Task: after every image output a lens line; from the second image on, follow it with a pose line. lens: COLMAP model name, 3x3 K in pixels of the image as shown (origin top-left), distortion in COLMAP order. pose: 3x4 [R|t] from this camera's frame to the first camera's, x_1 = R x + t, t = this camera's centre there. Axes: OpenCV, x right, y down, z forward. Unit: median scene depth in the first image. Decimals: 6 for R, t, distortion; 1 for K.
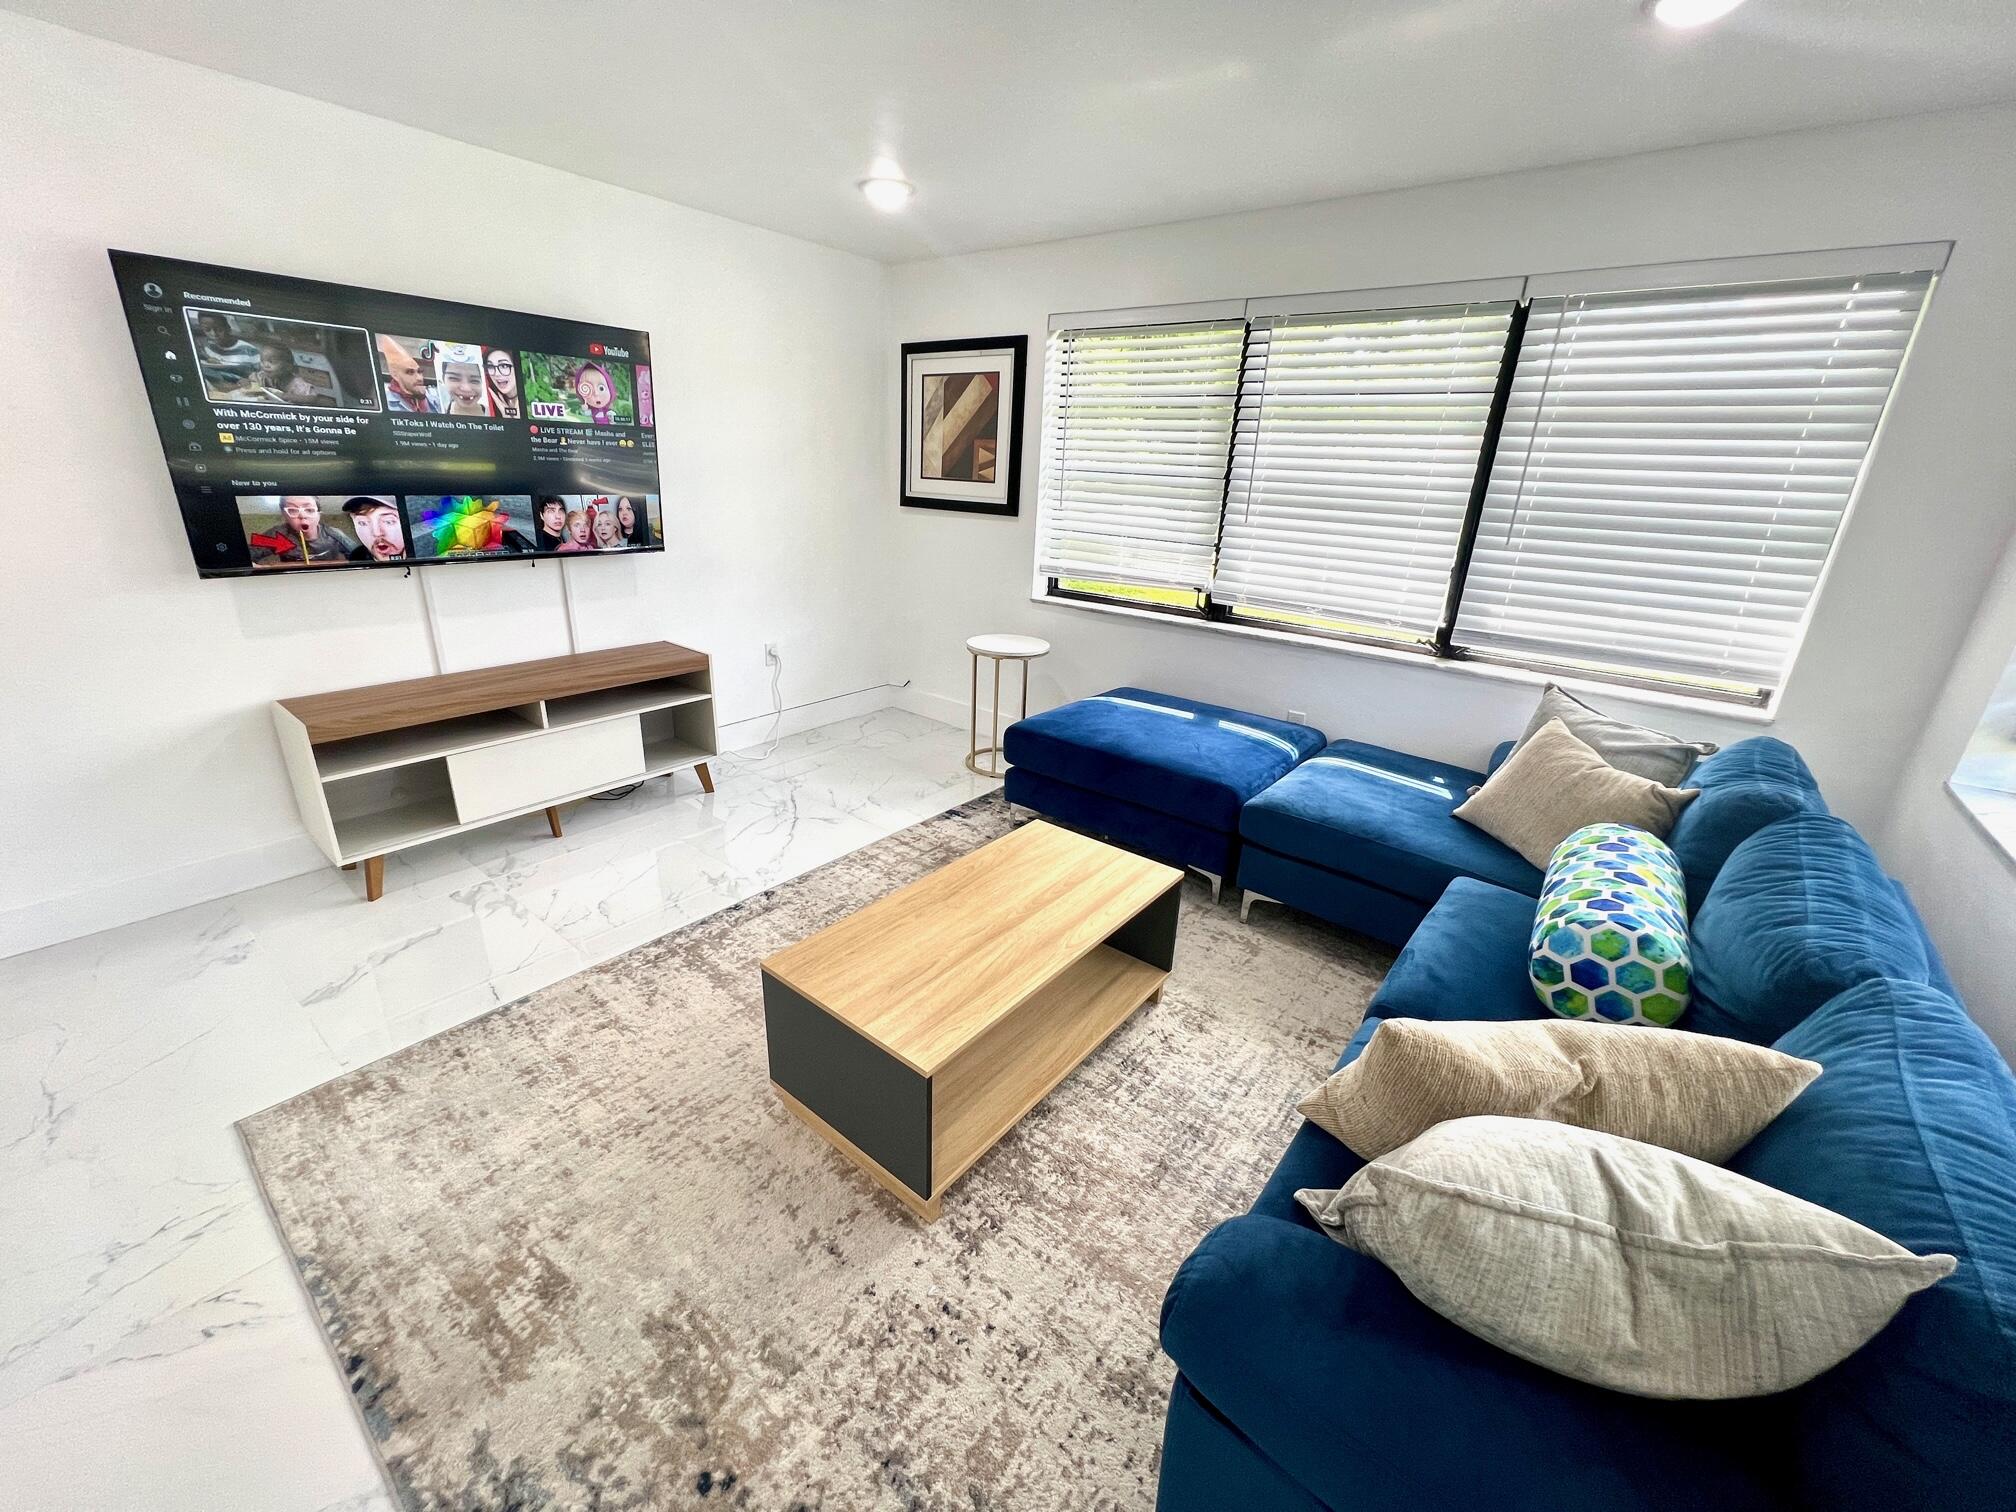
lens RADIAL K [[808.1, 0, 1010.1], [0, 808.1, 751.3], [0, 0, 1]] dist [-0.001041, 0.000423]
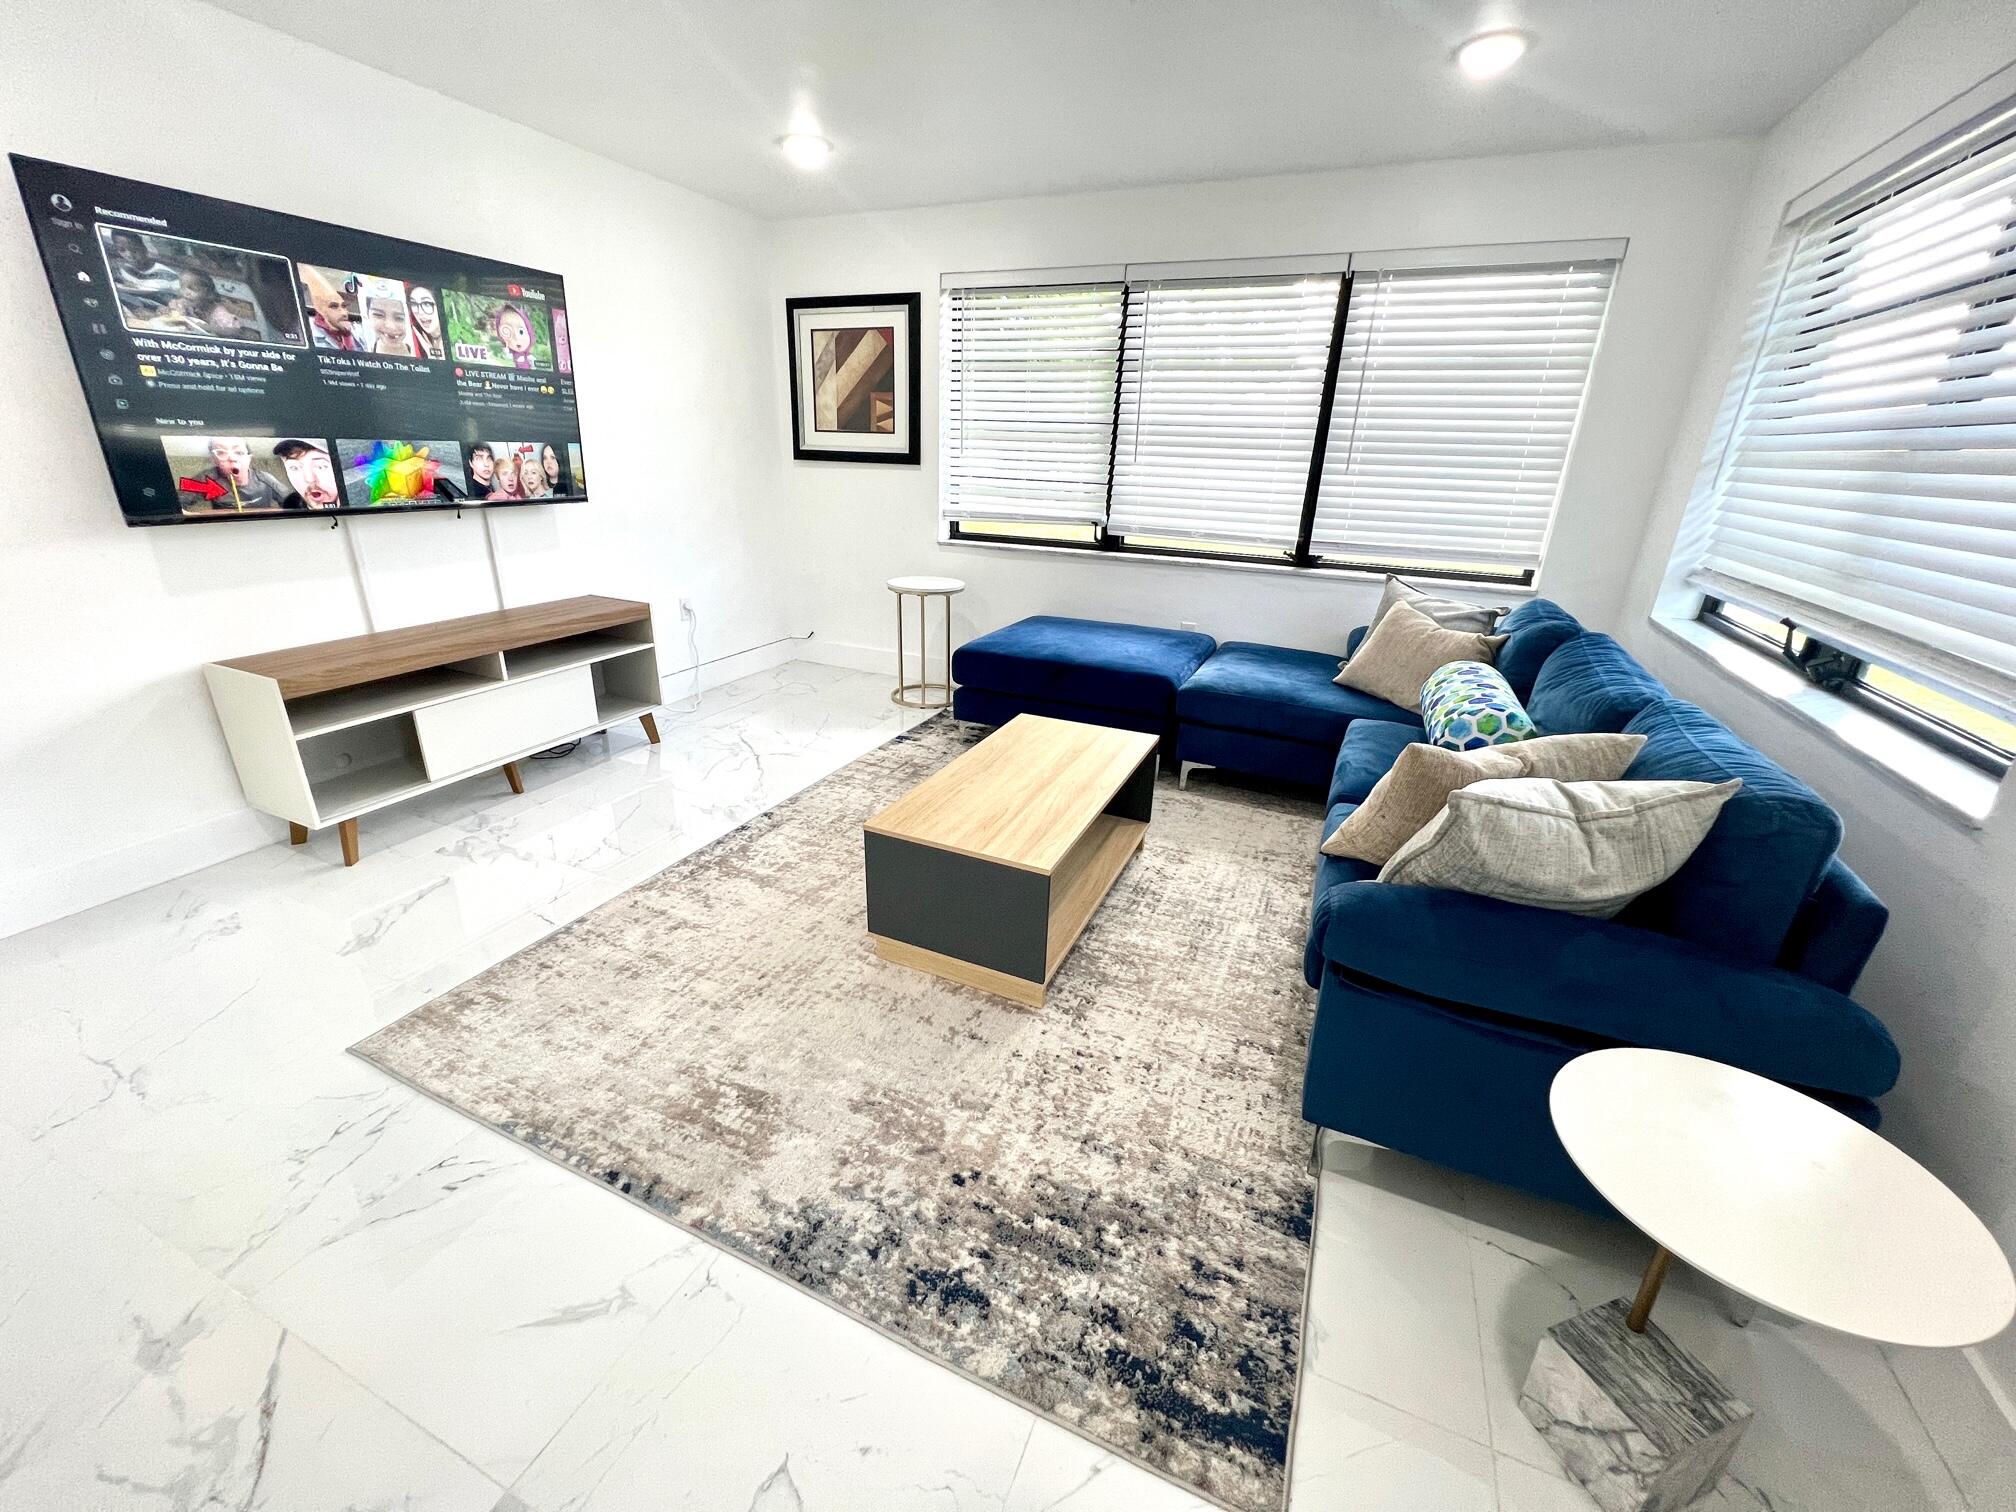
lens RADIAL K [[808.1, 0, 1010.1], [0, 808.1, 751.3], [0, 0, 1]] dist [-0.001041, 0.000423]
pose [[0.967720, -0.100325, 0.231200, -0.259886], [0.094284, 0.994855, 0.037063, 0.095838], [-0.233729, -0.014068, 0.972200, -0.122985]]
